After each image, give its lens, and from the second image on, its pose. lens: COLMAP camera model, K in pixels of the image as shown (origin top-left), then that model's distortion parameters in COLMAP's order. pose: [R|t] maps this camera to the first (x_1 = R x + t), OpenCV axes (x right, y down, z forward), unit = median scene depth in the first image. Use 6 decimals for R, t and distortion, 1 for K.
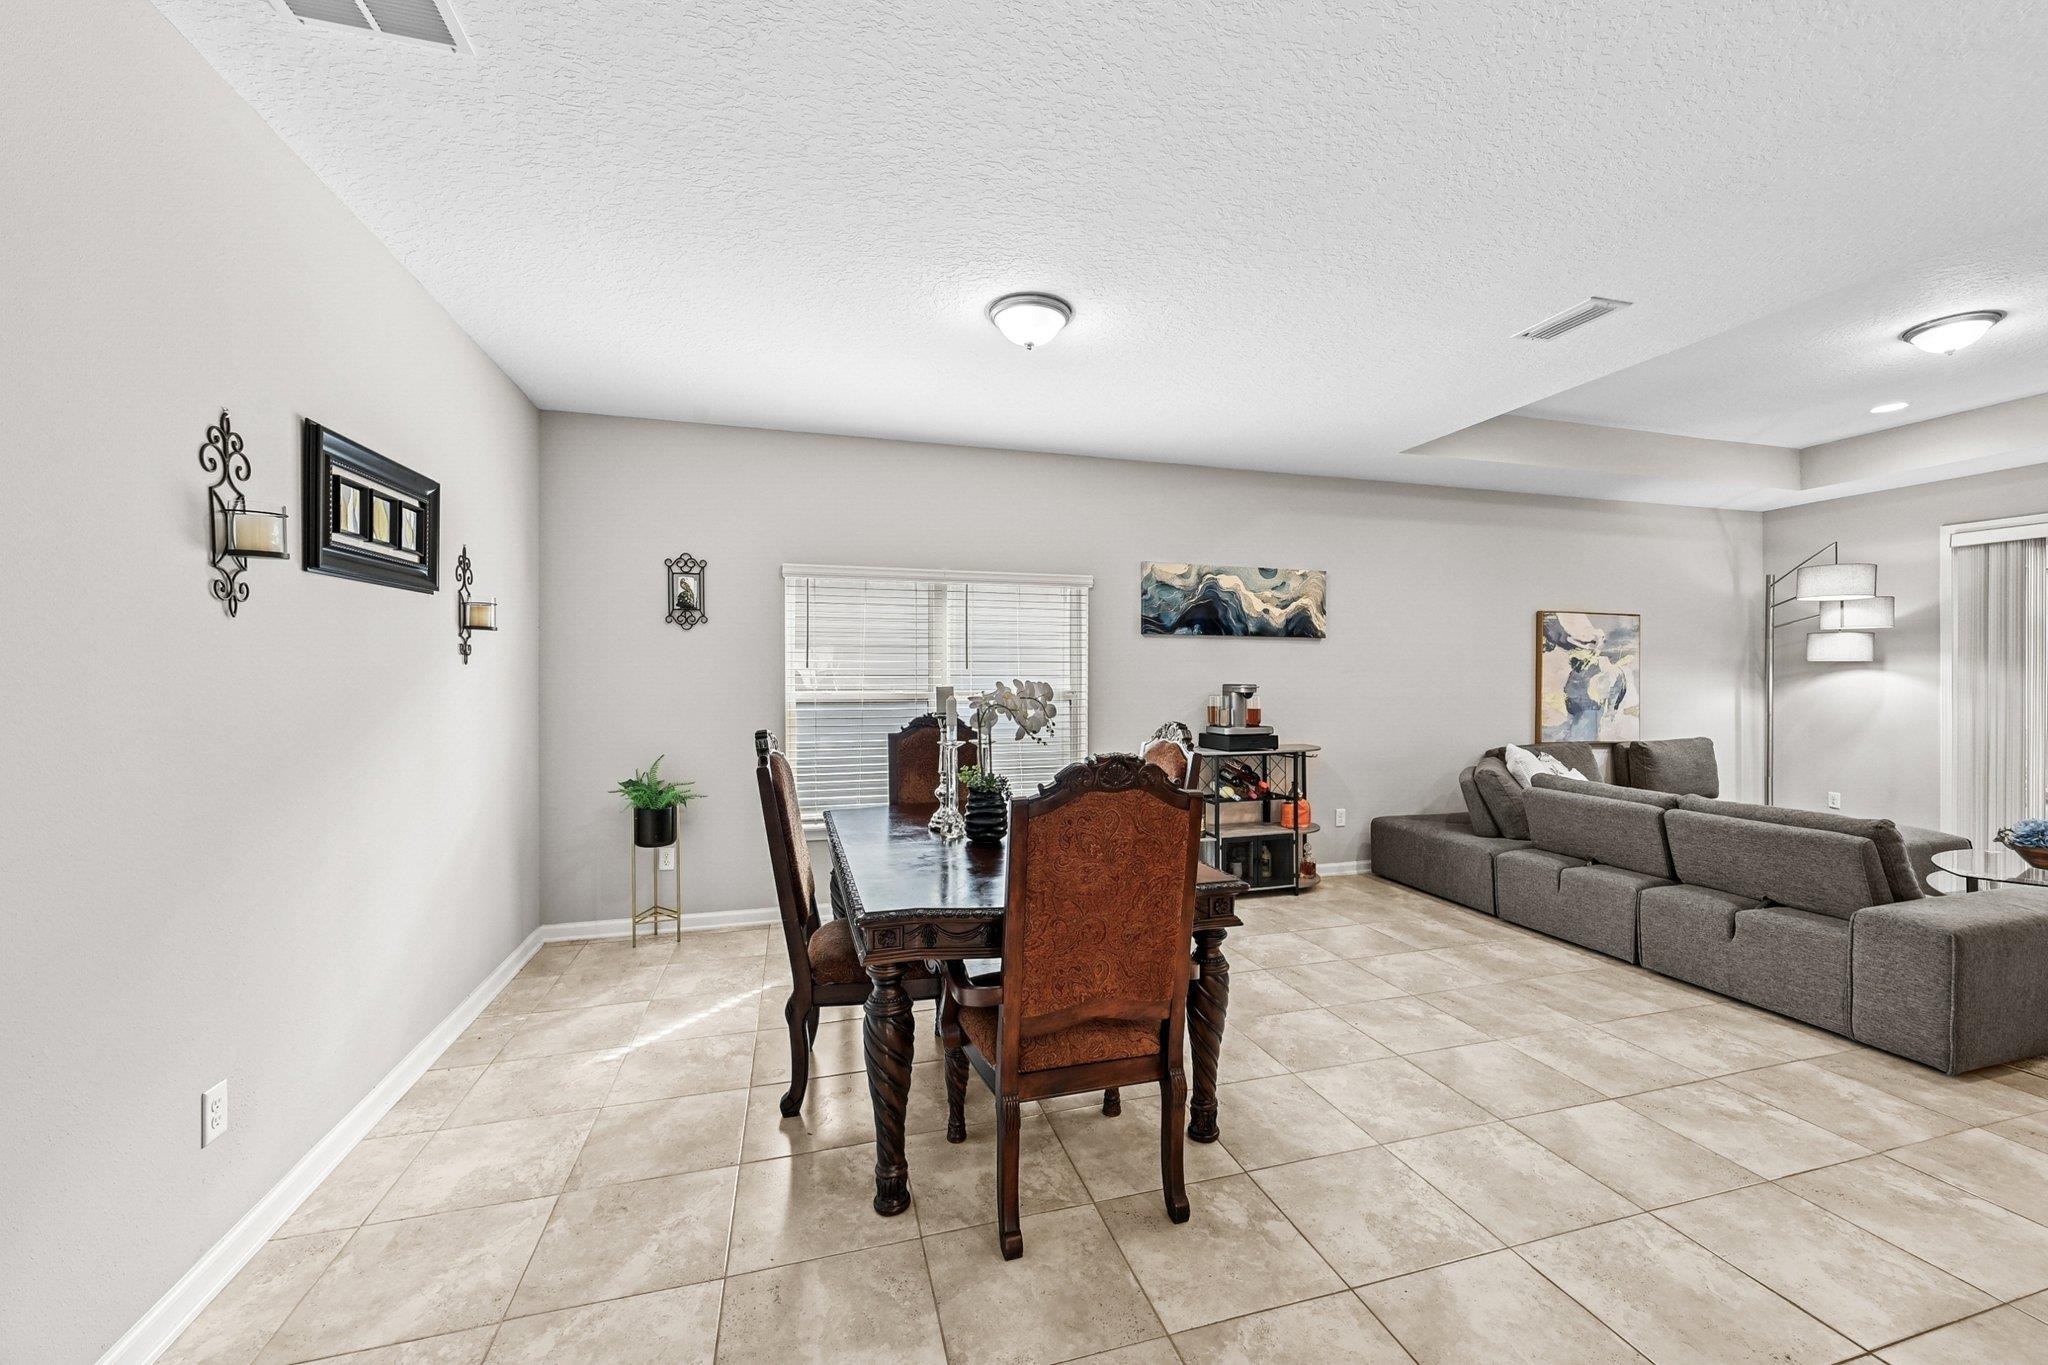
lens RADIAL K [[812.7, 0, 1042.3], [0, 812.7, 666.6], [0, 0, 1]] dist [-0.001497, -0.000426]
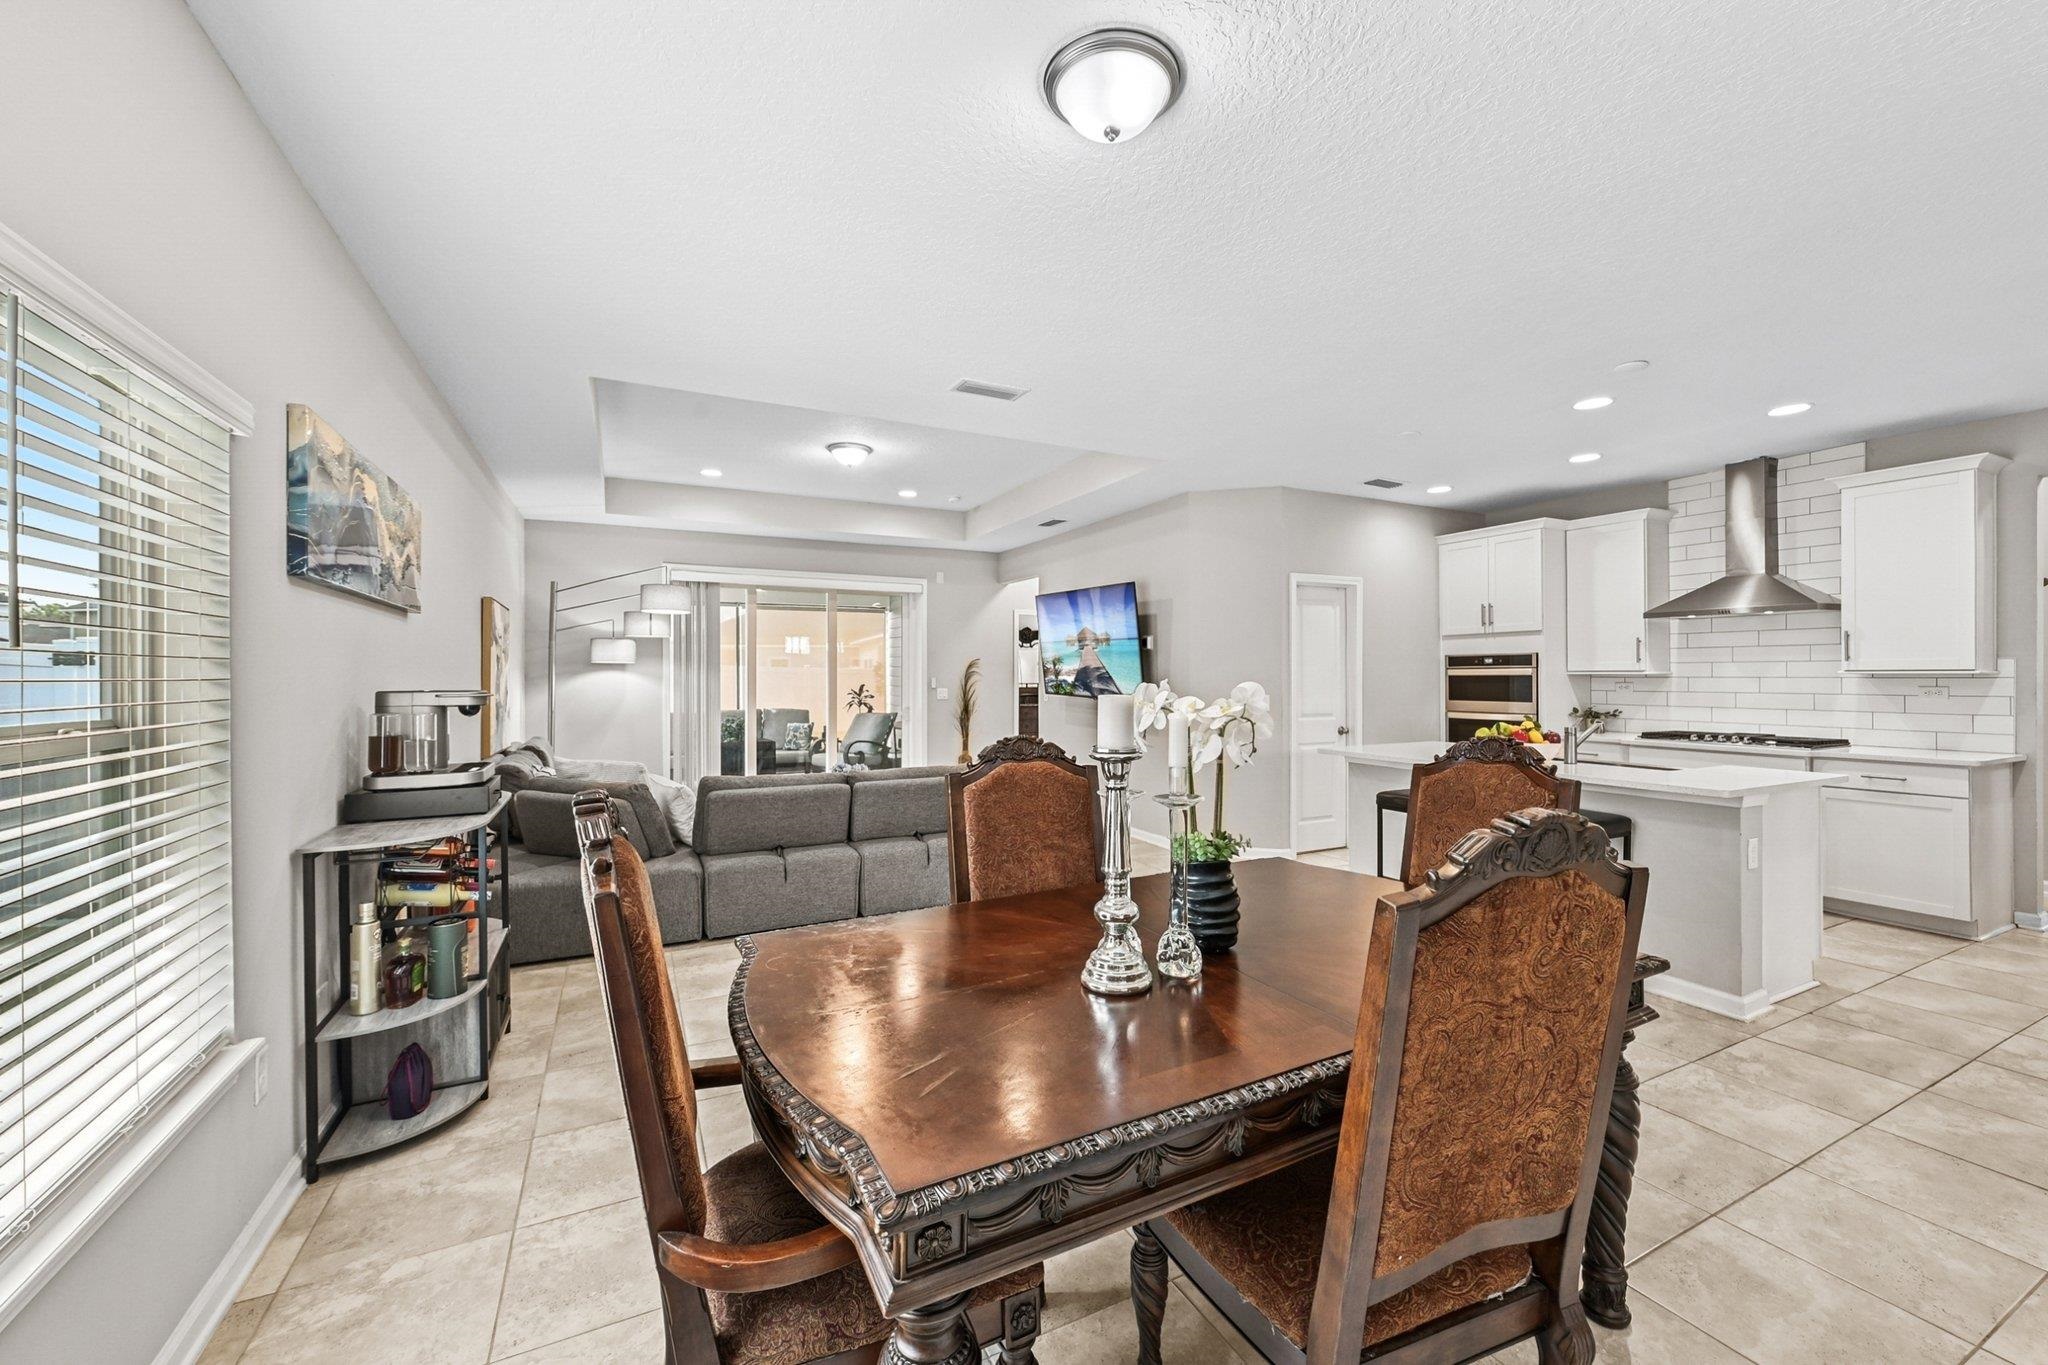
lens RADIAL K [[812.7, 0, 1037.4], [0, 812.7, 676.2], [0, 0, 1]] dist [-0.001497, -0.000426]
pose [[-0.180513, -0.001854, 0.983571, -0.435600], [-0.010098, 0.999949, 0.000032, 0.008641], [-0.983521, -0.009927, -0.180523, 0.840233]]
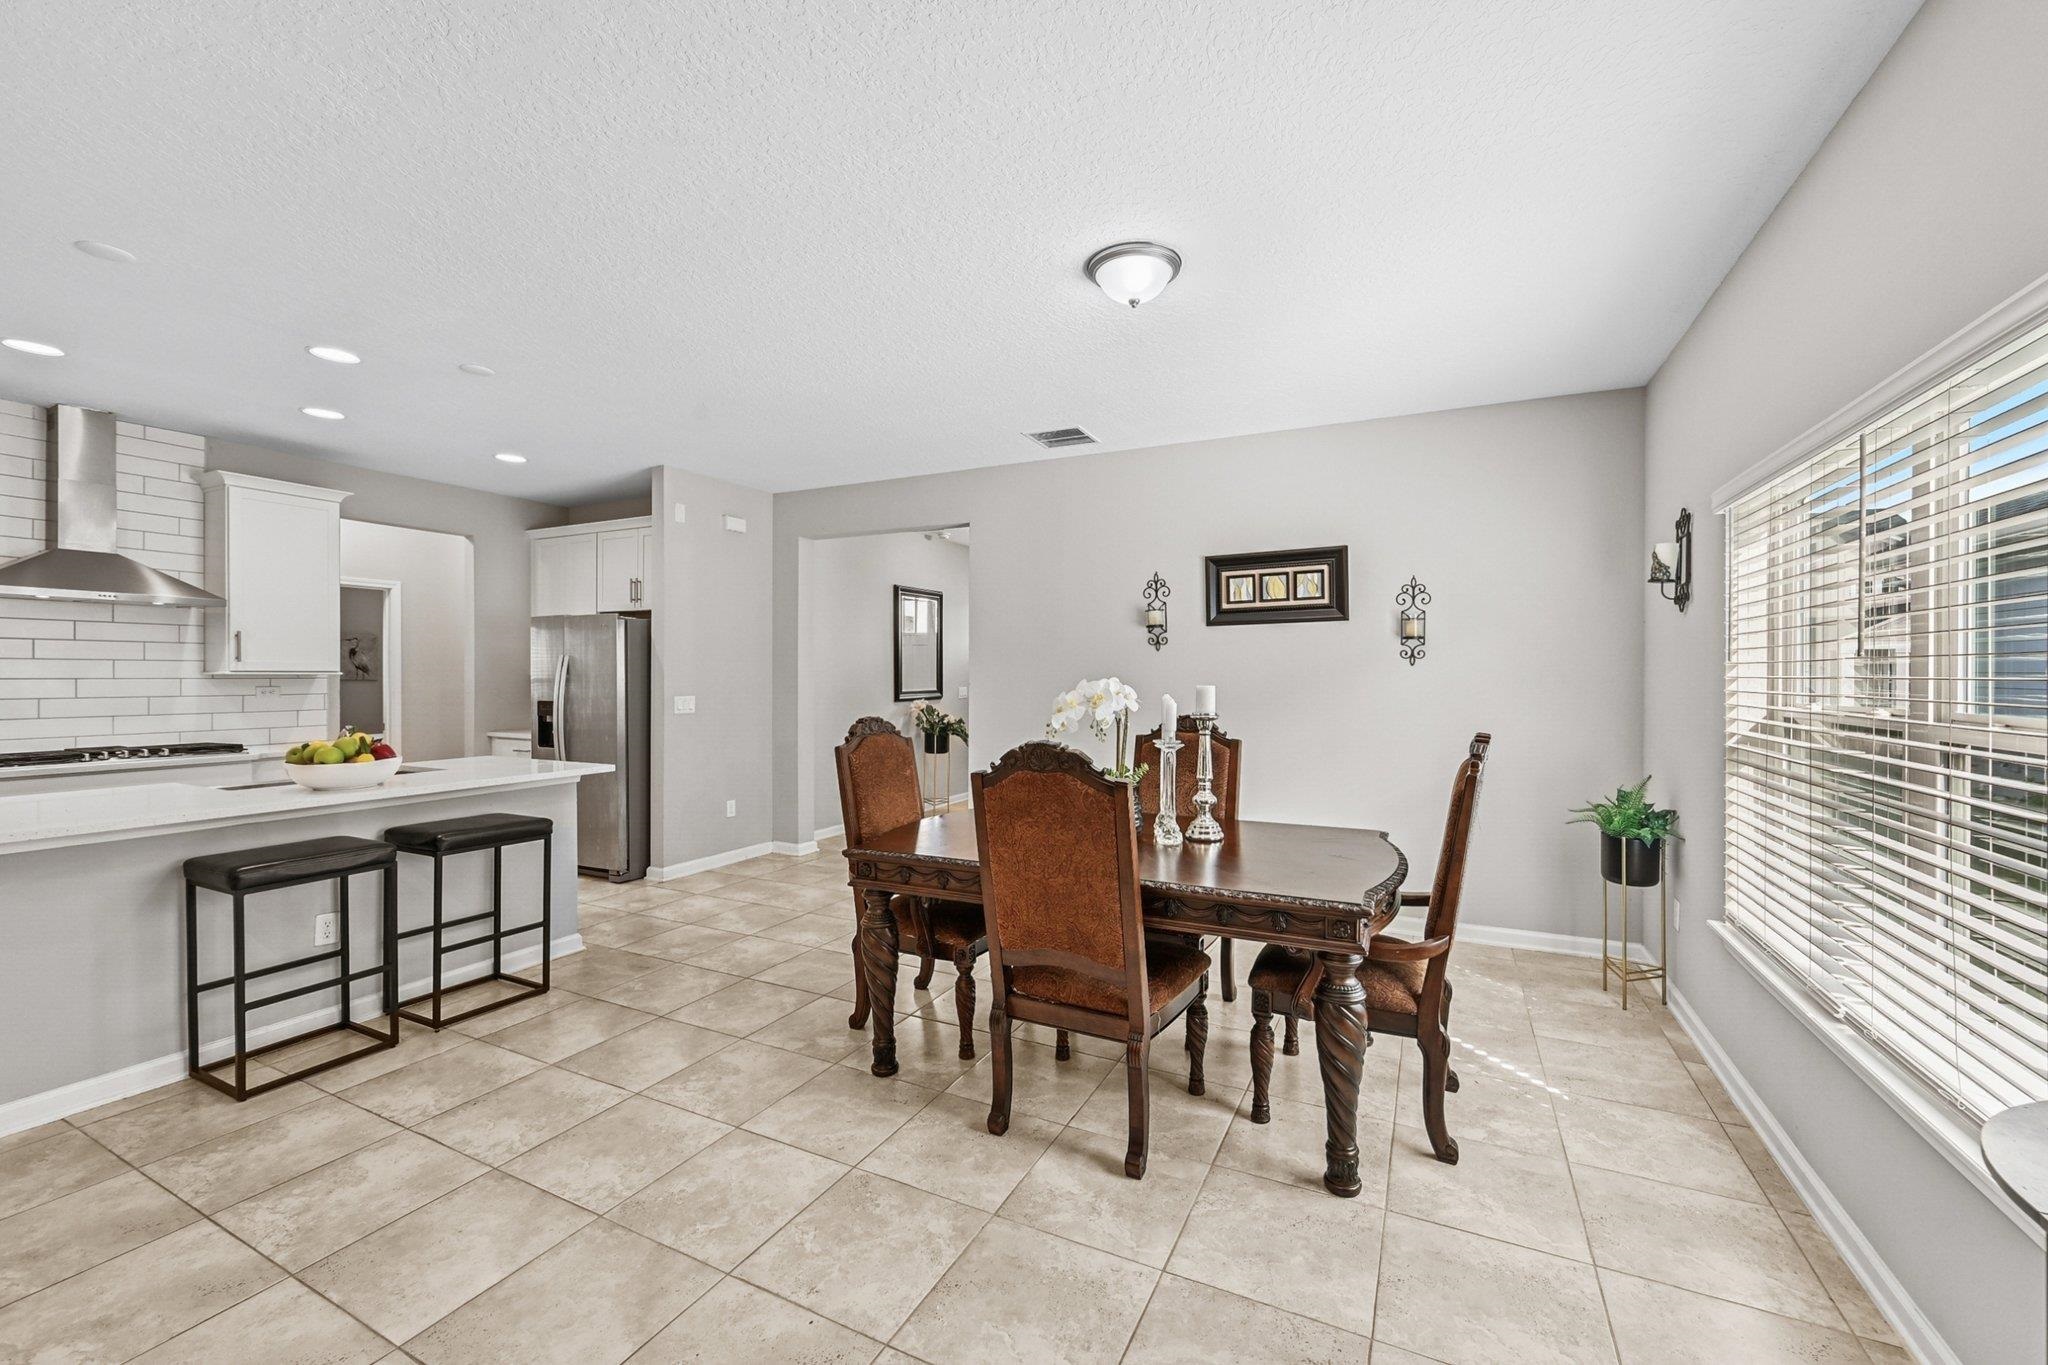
lens RADIAL K [[812.7, 0, 1043.1], [0, 812.7, 677.9], [0, 0, 1]] dist [-0.001497, -0.000426]
pose [[-0.682344, 0.001758, -0.731029, 0.497905], [0.008672, 0.999946, -0.005690, 0.014705], [0.730980, -0.010222, -0.682322, 1.096564]]
